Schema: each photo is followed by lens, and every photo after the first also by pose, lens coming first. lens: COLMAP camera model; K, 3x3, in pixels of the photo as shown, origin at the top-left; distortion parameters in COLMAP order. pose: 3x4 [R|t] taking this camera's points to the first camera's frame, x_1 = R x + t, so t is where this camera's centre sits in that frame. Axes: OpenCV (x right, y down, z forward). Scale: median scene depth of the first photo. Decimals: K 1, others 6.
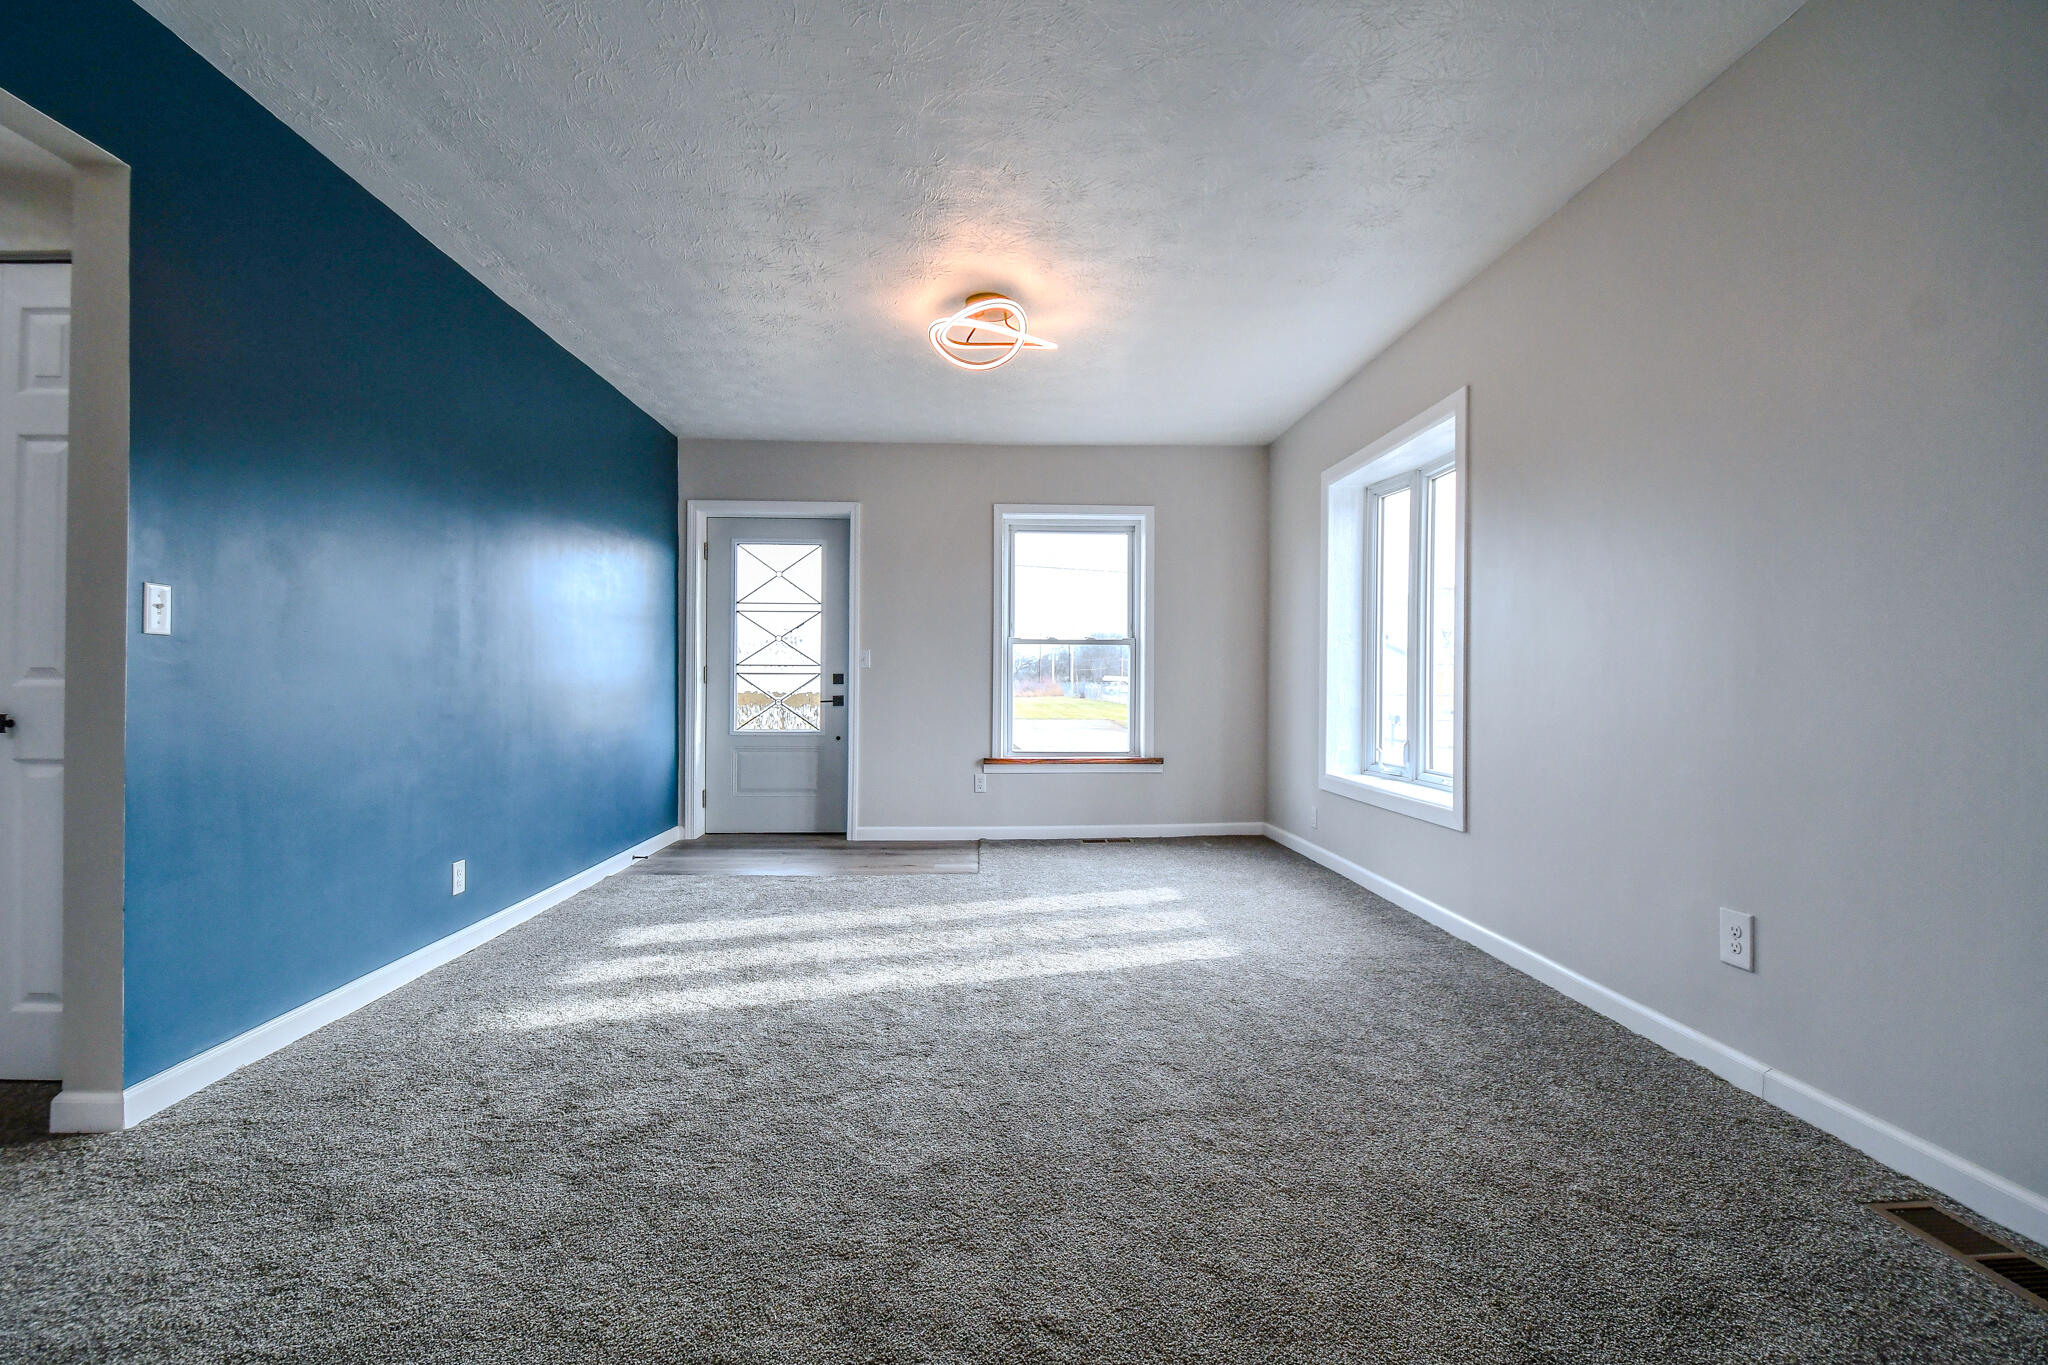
lens RADIAL K [[891.4, 0, 1020.1], [0, 891.4, 675.9], [0, 0, 1]] dist [0.010461, -0.019905]
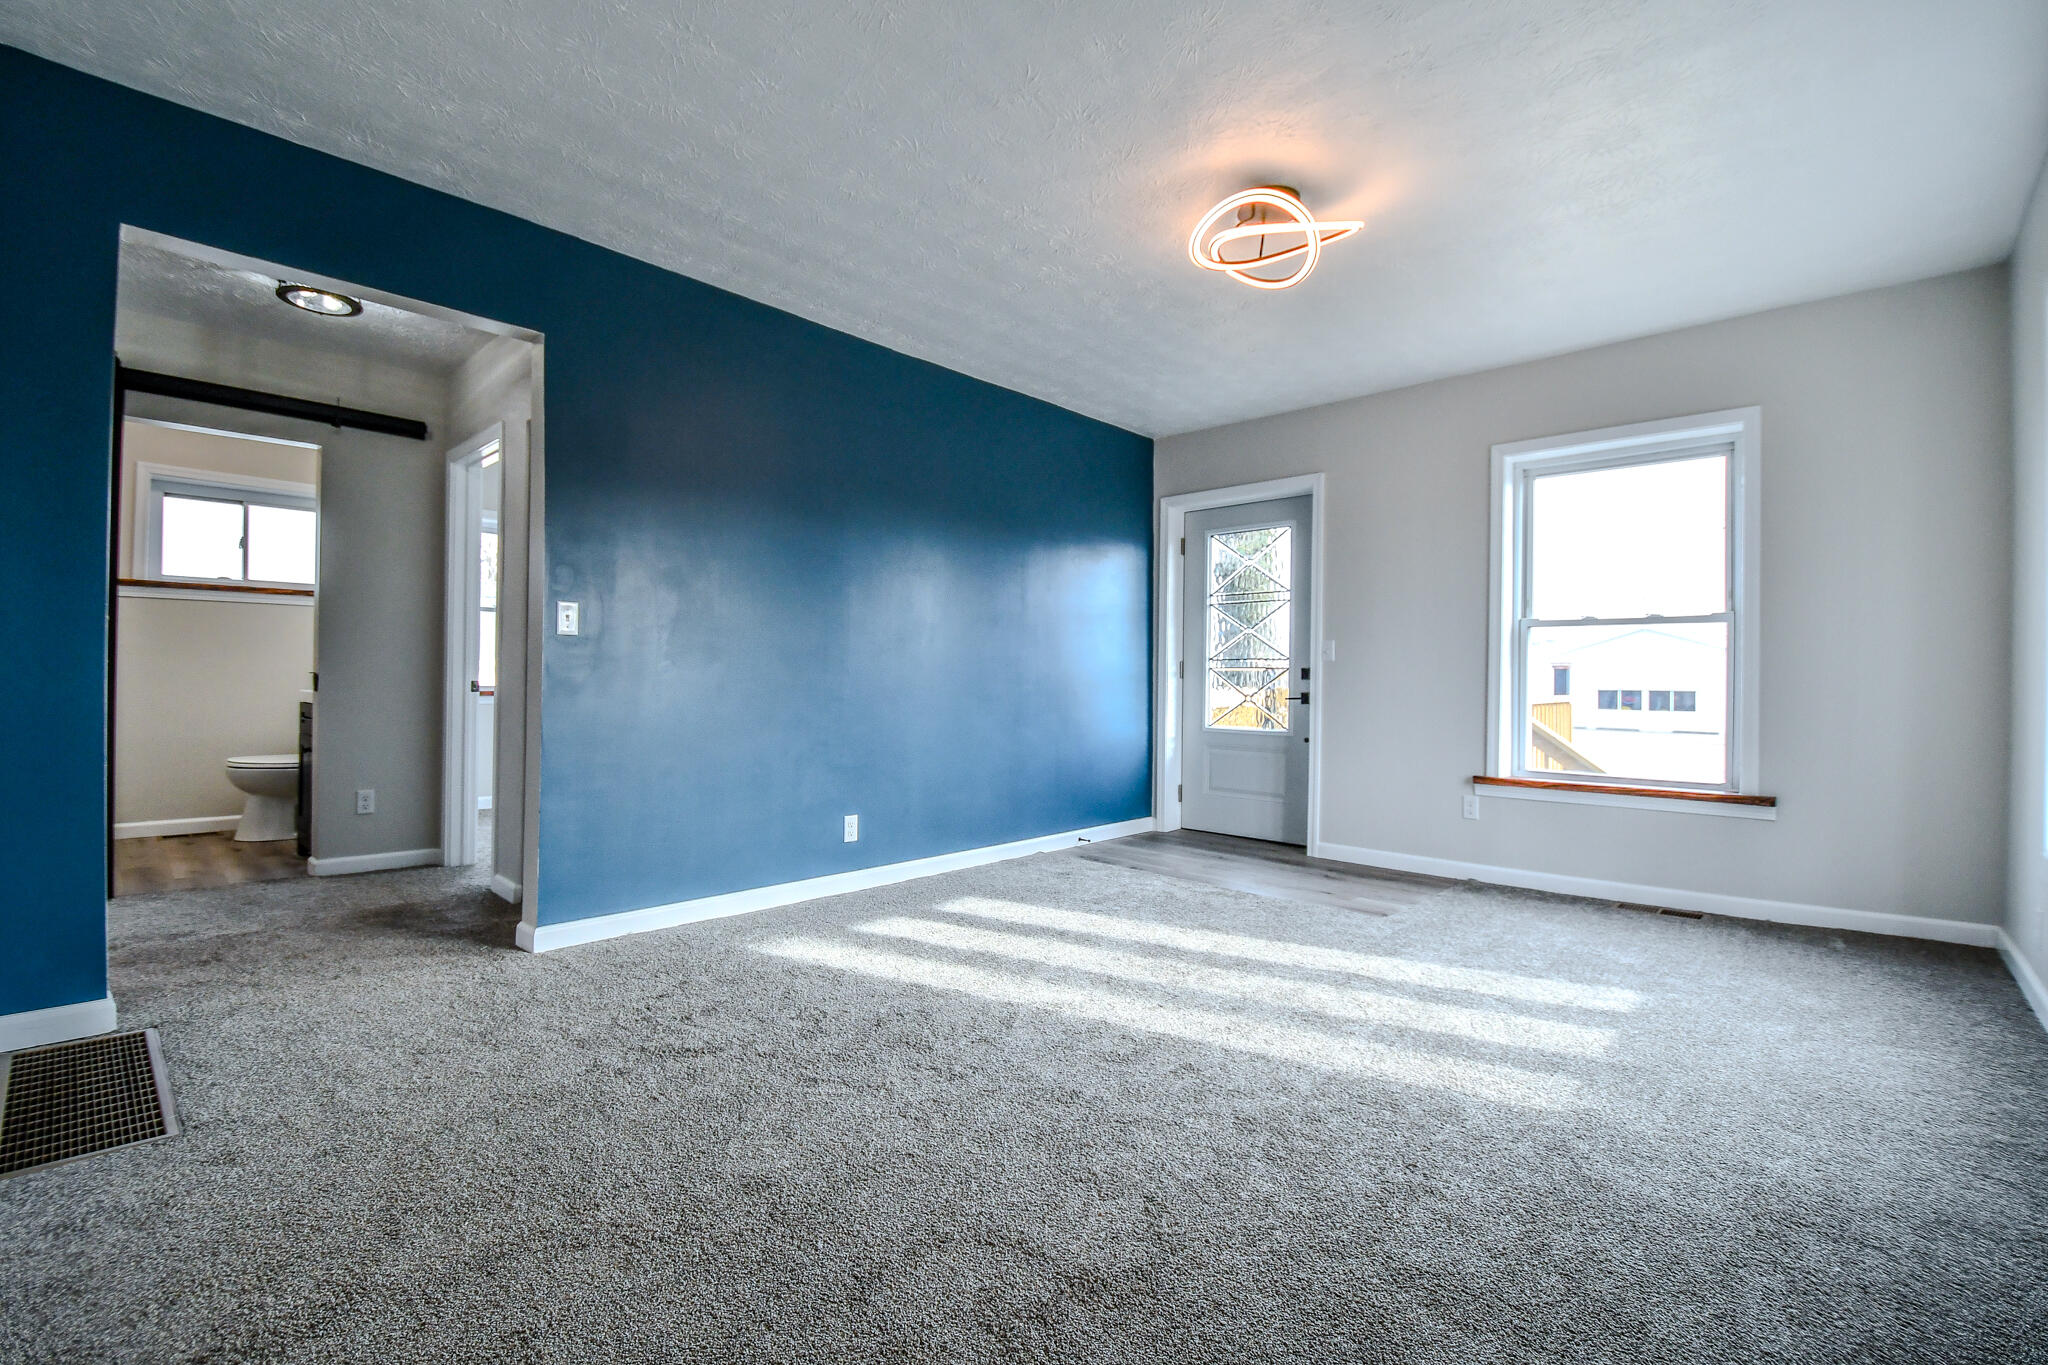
lens RADIAL K [[886.4, 0, 1010.8], [0, 886.4, 675.9], [0, 0, 1]] dist [0.002003, -0.016881]
pose [[0.694457, 0.000383, -0.719534, 0.239111], [-0.003546, 0.999990, -0.002890, 0.009365], [0.719526, 0.004558, 0.694451, 0.176586]]
